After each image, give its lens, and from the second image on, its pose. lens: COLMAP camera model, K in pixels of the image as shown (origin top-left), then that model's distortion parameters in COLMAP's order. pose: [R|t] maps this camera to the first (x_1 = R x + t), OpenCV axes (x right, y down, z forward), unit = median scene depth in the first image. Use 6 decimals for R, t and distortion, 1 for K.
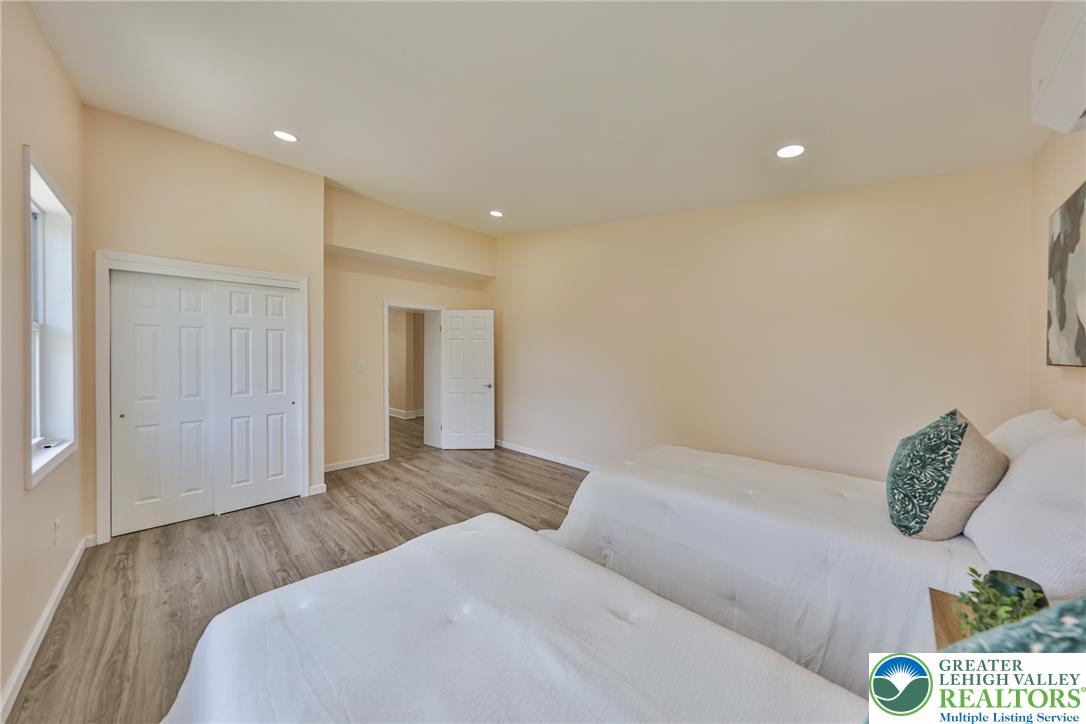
lens RADIAL K [[355.4, 0, 543.0], [0, 355.4, 362.0], [0, 0, 1]] dist [0.008360, -0.003365]
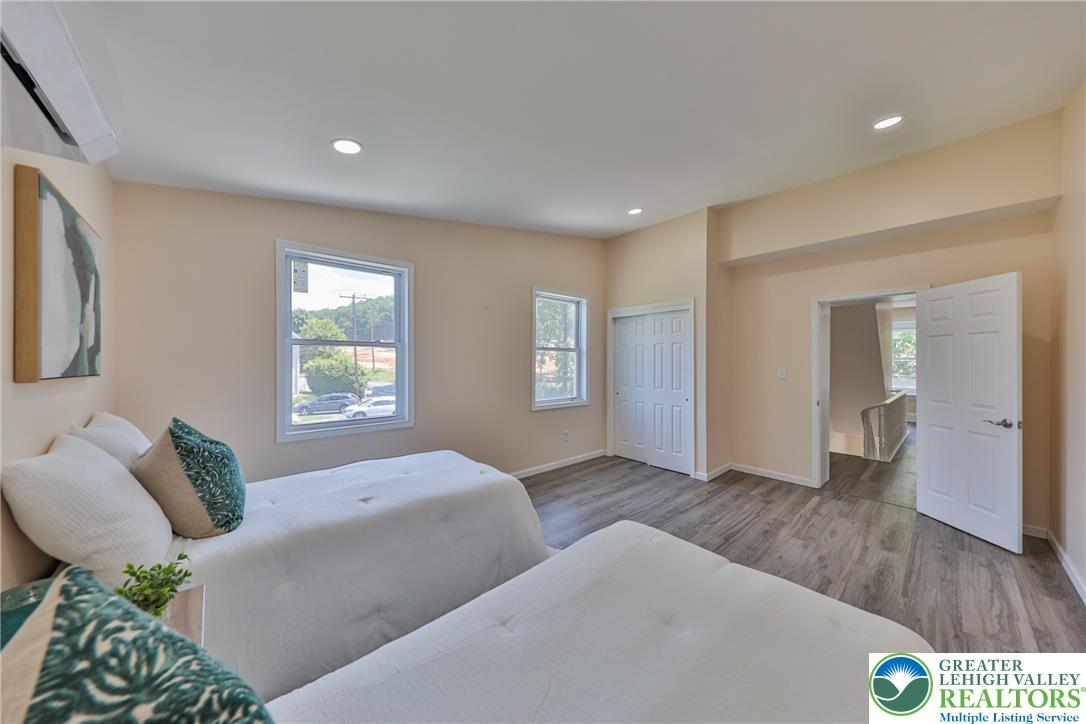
lens RADIAL K [[355.4, 0, 543.0], [0, 355.4, 362.0], [0, 0, 1]] dist [0.008360, -0.003365]
pose [[-0.056622, 0.006124, -0.998377, 0.580226], [-0.017399, 0.999823, 0.007119, -0.018800], [0.998244, 0.017773, -0.056506, 0.554129]]
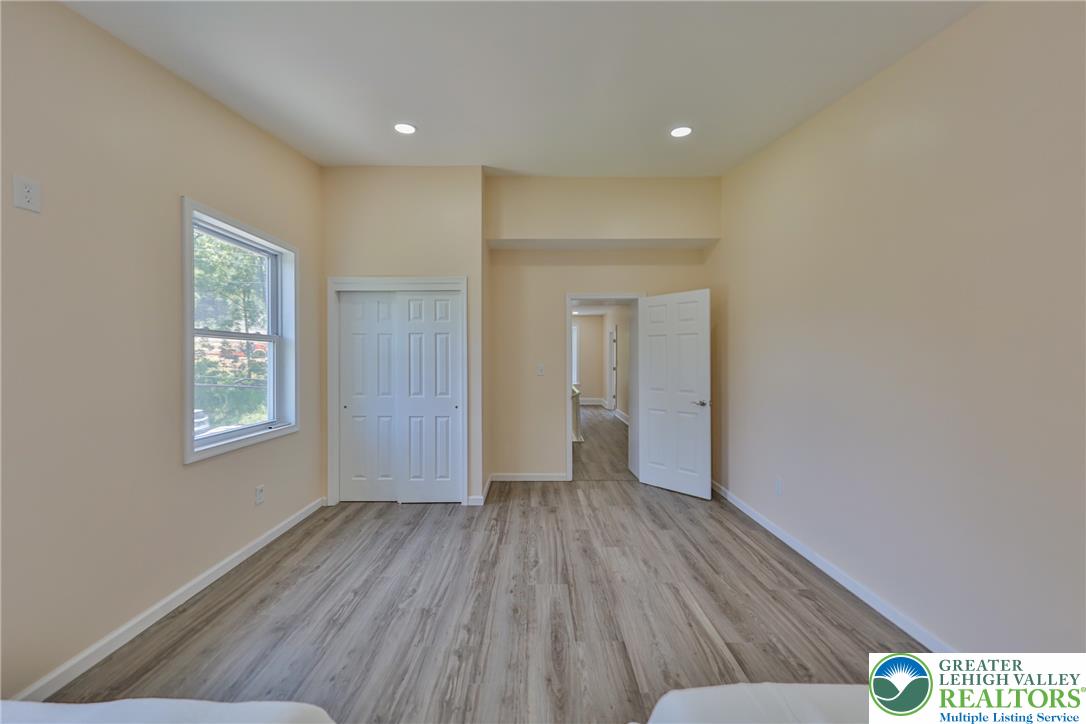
lens RADIAL K [[380.6, 0, 538.6], [0, 380.6, 361.8], [0, 0, 1]] dist [0.014712, -0.000088]
pose [[0.711235, 0.007793, -0.702911, 0.198584], [-0.010122, 0.999948, 0.000844, -0.012440], [0.702882, 0.006514, 0.711277, 0.407417]]
